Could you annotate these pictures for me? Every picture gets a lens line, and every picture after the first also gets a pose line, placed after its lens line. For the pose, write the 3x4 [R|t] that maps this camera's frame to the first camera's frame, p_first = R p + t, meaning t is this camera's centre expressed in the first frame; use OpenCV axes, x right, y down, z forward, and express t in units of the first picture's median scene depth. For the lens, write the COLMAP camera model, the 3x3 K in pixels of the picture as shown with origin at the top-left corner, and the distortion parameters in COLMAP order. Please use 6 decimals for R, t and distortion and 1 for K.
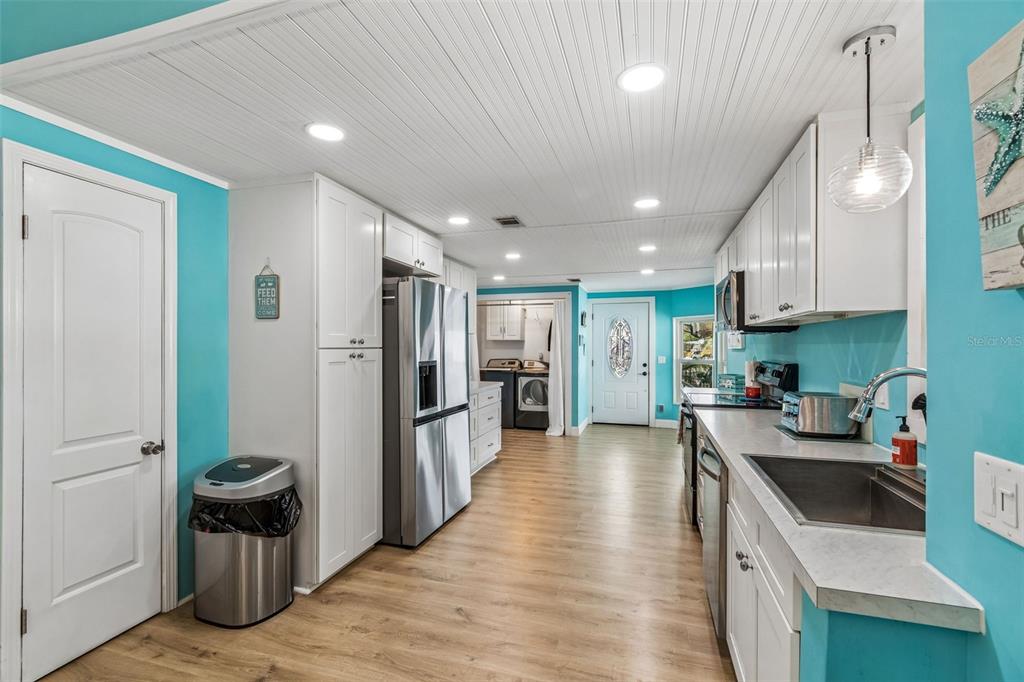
lens RADIAL K [[465.3, 0, 516.0], [0, 465.3, 339.4], [0, 0, 1]] dist [-0.000785, -0.001387]
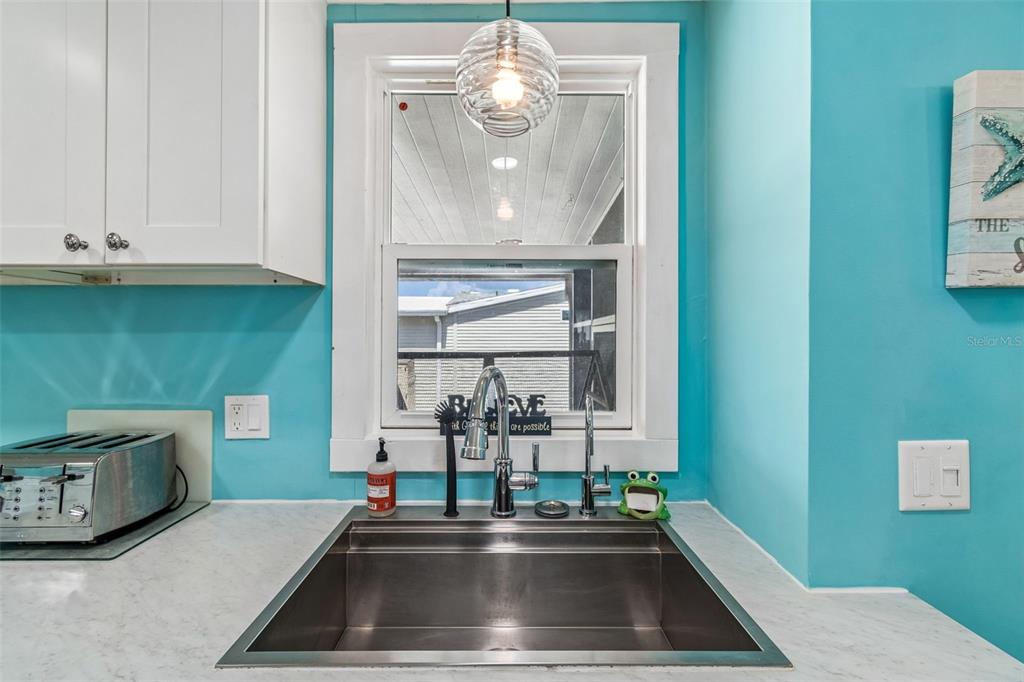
lens RADIAL K [[465.3, 0, 509.1], [0, 465.3, 332.0], [0, 0, 1]] dist [-0.000785, -0.001387]
pose [[-0.276998, 0.004810, 0.960859, 0.281849], [-0.011851, 0.999894, -0.008422, 0.023578], [-0.960797, -0.013720, -0.276911, 2.428241]]
